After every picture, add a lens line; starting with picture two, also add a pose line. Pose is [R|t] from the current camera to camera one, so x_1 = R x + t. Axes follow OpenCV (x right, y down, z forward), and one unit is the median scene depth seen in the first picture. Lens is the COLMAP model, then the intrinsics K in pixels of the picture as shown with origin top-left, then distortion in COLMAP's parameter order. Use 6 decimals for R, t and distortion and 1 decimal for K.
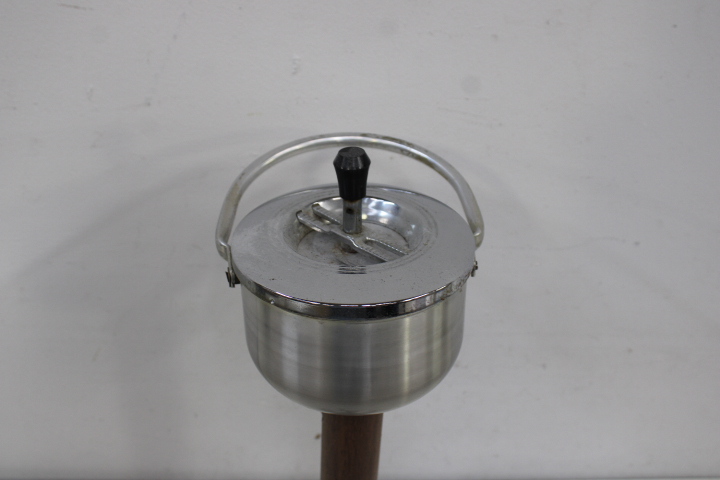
lens RADIAL K [[834.5, 0, 360.0], [0, 834.5, 240.0], [0, 0, 1]] dist [-0.021839, -0.016717]
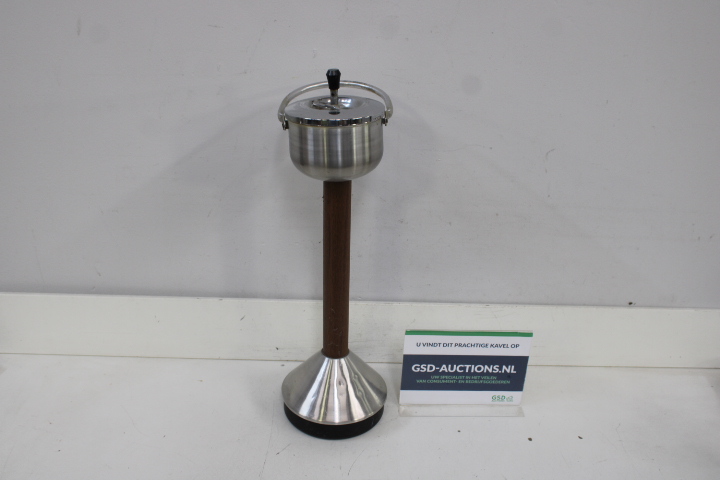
lens RADIAL K [[812.7, 0, 360.0], [0, 812.7, 240.0], [0, 0, 1]] dist [-0.055623, -0.020932]
pose [[0.999519, -0.003584, -0.030812, 0.145501], [0.001322, 0.997321, -0.073134, 0.598542], [0.030992, 0.073058, 0.996846, -1.473635]]
